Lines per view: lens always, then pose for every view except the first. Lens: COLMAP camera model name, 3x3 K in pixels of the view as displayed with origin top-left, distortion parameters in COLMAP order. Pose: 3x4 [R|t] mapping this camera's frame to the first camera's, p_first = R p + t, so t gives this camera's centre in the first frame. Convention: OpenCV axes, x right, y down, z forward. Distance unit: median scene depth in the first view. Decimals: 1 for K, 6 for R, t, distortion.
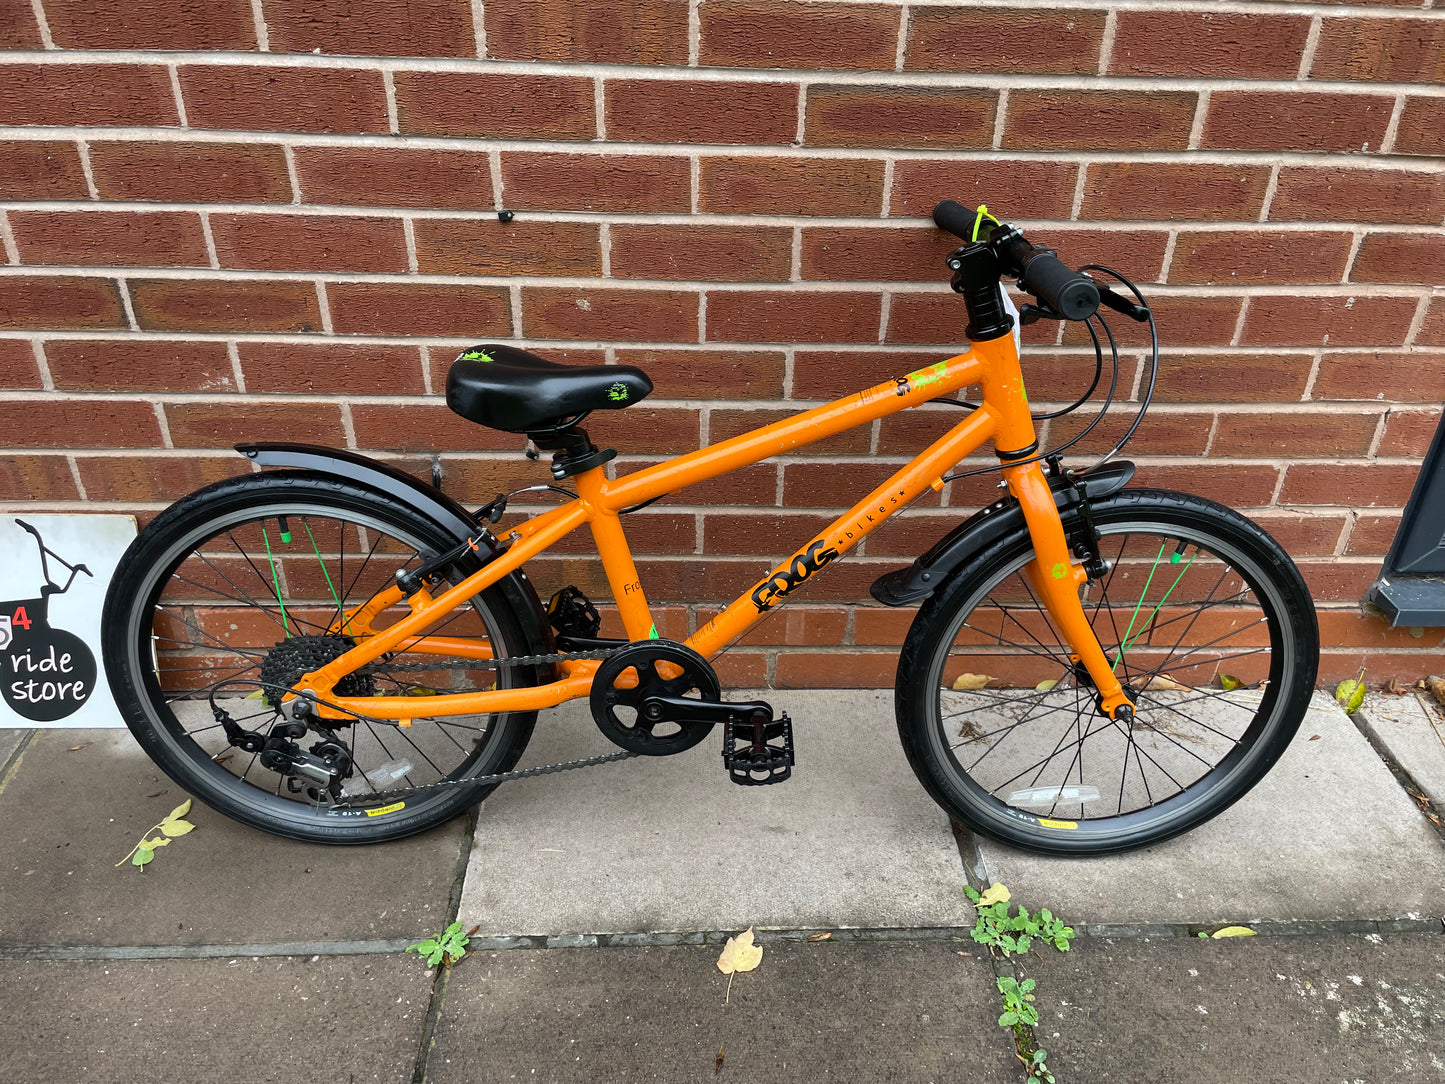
lens RADIAL K [[1094.7, 0, 737.4], [0, 1094.7, 537.5], [0, 0, 1]] dist [0.094452, -0.129047]
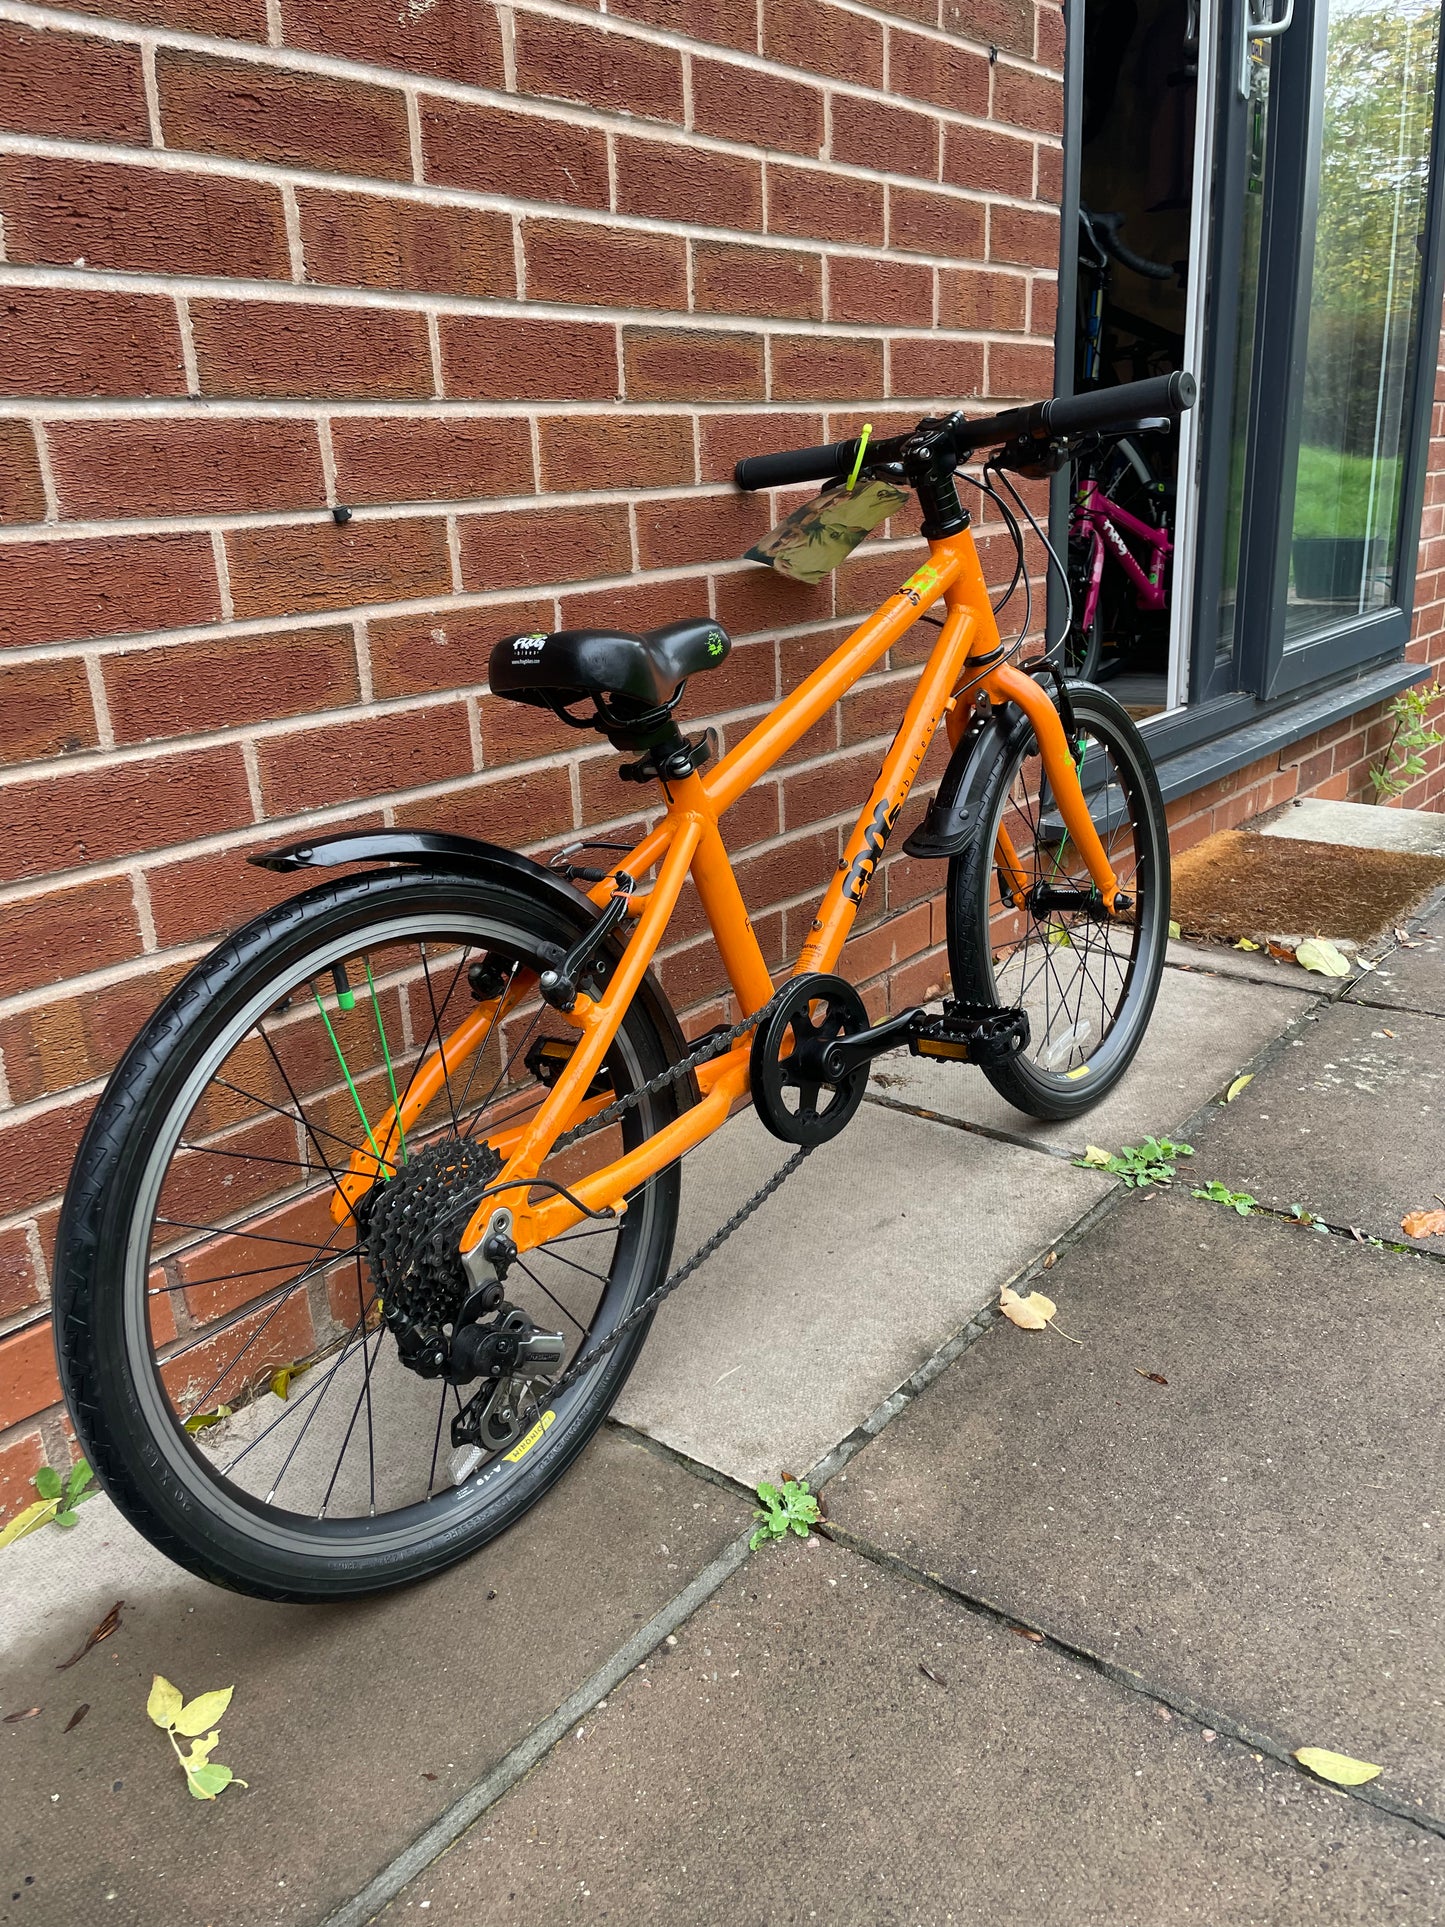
lens RADIAL K [[1459.9, 0, 739.3], [0, 1459.9, 943.6], [0, 0, 1]] dist [0.094452, -0.129047]
pose [[0.653492, -0.292094, 0.698305, -0.770477], [0.438231, 0.898204, -0.034398, 0.086879], [-0.617173, 0.328497, 0.714974, 0.286104]]
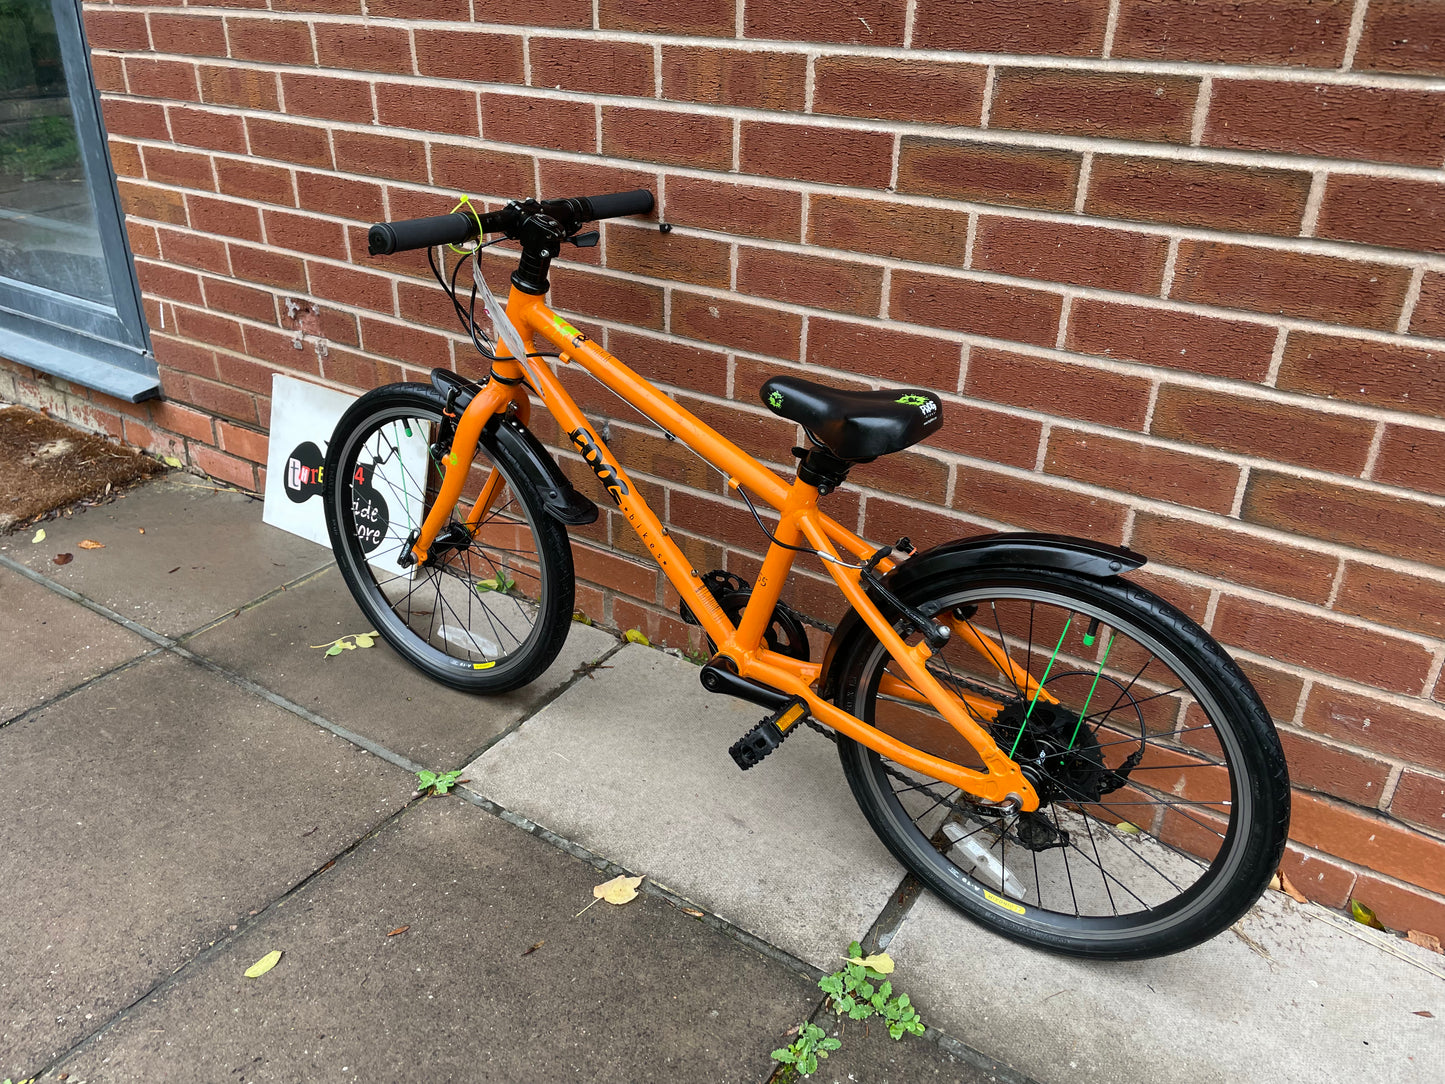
lens RADIAL K [[1094.7, 0, 711.7], [0, 1094.7, 527.5], [0, 0, 1]] dist [0.094452, -0.129047]
pose [[0.810151, 0.249174, -0.530630, 0.555927], [-0.297508, 0.954701, -0.005918, 0.013181], [0.505118, 0.162661, 0.847583, 0.060599]]
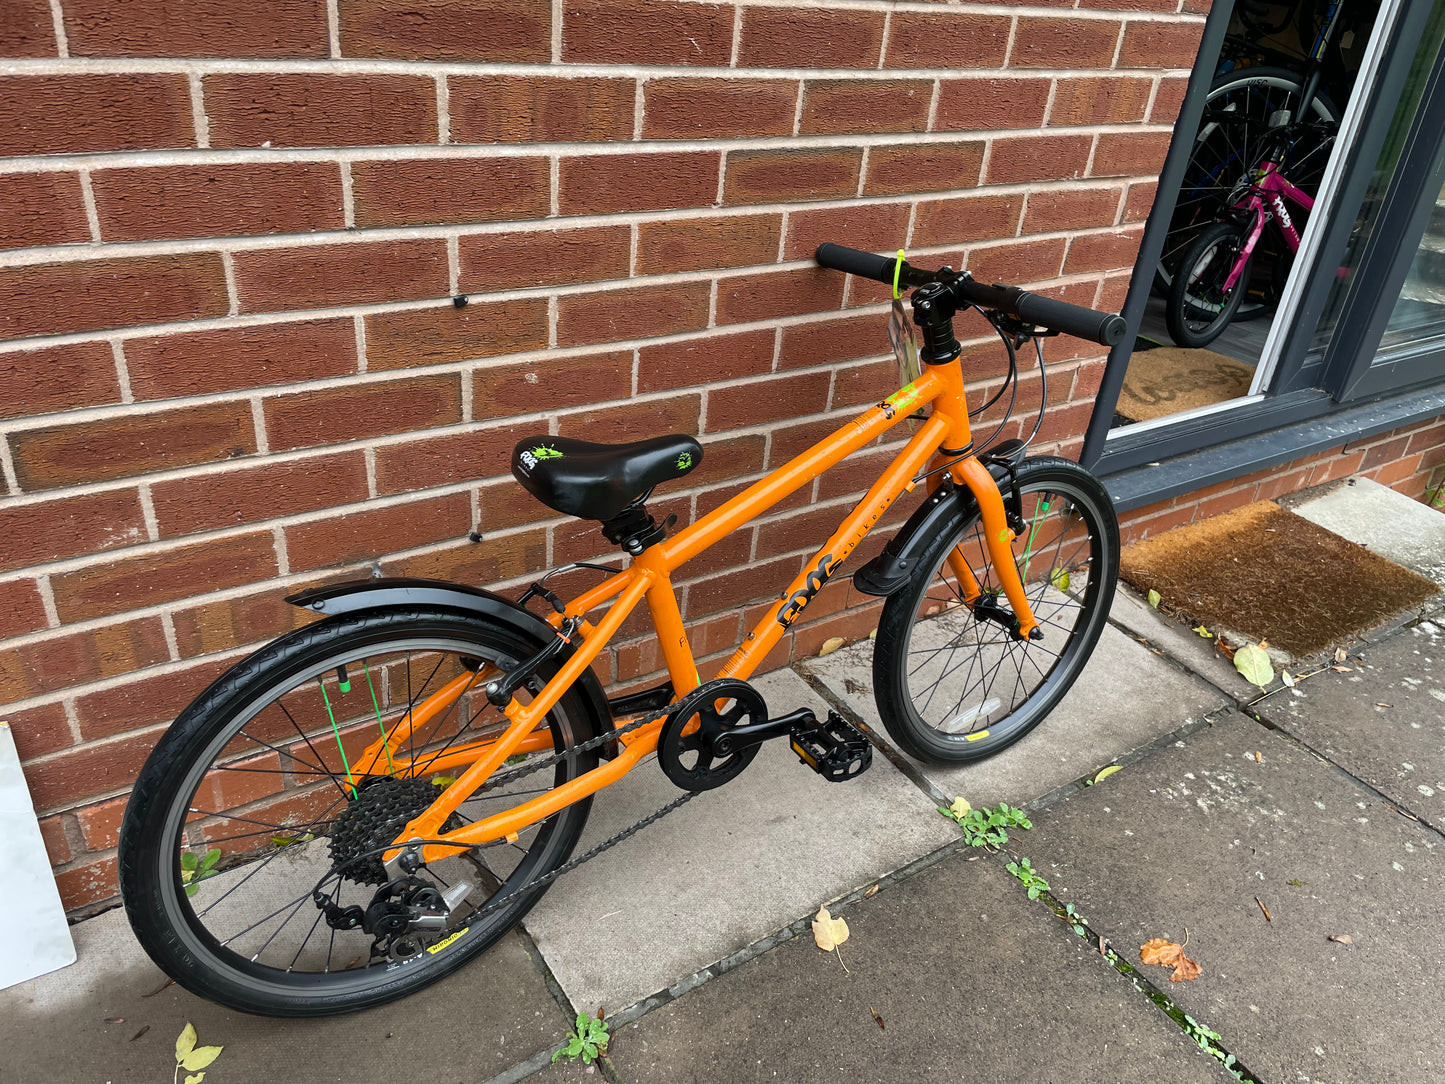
lens RADIAL K [[1094.7, 0, 737.1], [0, 1094.7, 543.7], [0, 0, 1]] dist [0.094452, -0.129047]
pose [[0.849694, -0.221125, 0.478668, -0.515967], [0.207097, 0.974818, 0.082704, -0.115868], [-0.484903, 0.028857, 0.874092, 0.052540]]
